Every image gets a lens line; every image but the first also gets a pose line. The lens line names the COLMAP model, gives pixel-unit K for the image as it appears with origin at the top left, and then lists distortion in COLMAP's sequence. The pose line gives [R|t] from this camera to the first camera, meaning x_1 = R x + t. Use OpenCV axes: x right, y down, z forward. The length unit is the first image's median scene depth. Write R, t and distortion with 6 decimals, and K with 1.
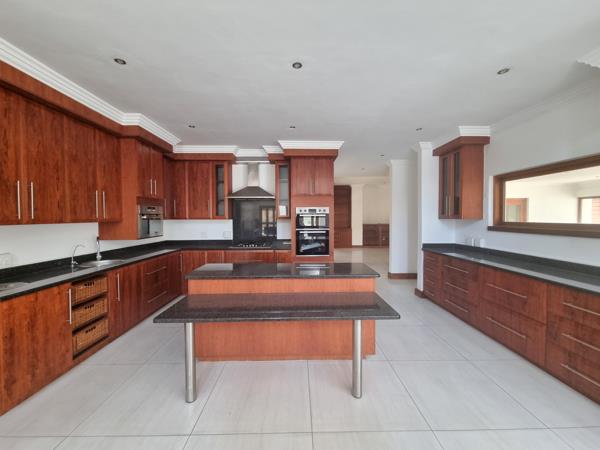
lens RADIAL K [[246.3, 0, 302.6], [0, 246.3, 223.9], [0, 0, 1]] dist [-0.002305, 0.000008]
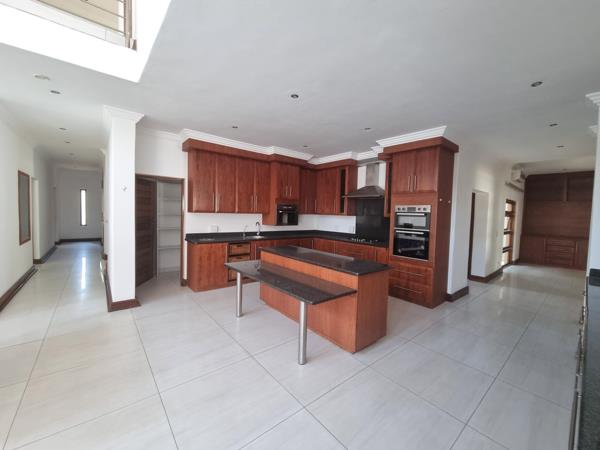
lens RADIAL K [[246.3, 0, 300.8], [0, 246.3, 223.5], [0, 0, 1]] dist [-0.002305, 0.000008]
pose [[0.627871, 0.059004, -0.776077, 0.502587], [-0.055000, 0.997993, 0.031378, -0.005900], [0.776371, 0.022983, 0.629857, 0.103139]]
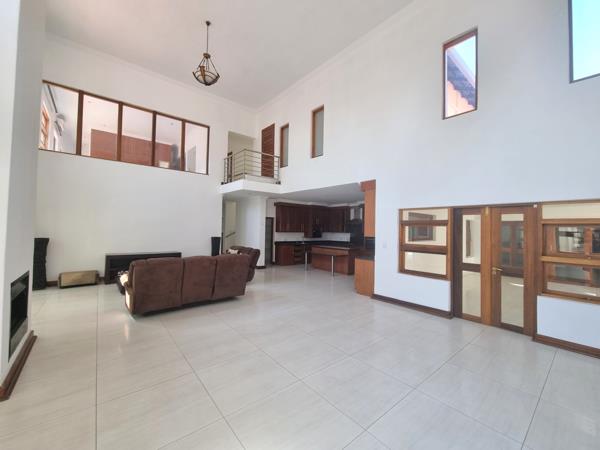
lens RADIAL K [[246.3, 0, 300.8], [0, 246.3, 223.5], [0, 0, 1]] dist [-0.002305, 0.000008]
pose [[0.626021, -0.001591, -0.779805, 1.411981], [-0.046182, 0.998167, -0.039111, 0.004774], [0.778438, 0.060497, 0.624800, -0.930281]]
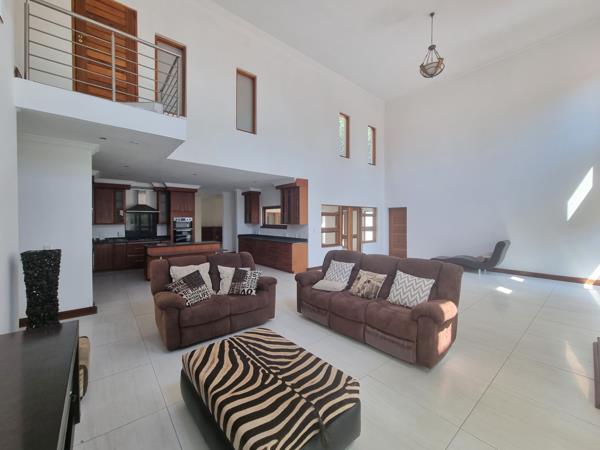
lens RADIAL K [[246.3, 0, 303.4], [0, 246.3, 224.0], [0, 0, 1]] dist [-0.002305, 0.000008]
pose [[0.784021, -0.002458, 0.620730, -0.423184], [0.019151, 0.999612, -0.020231, 0.039388], [-0.620439, 0.027749, 0.783763, -1.100002]]
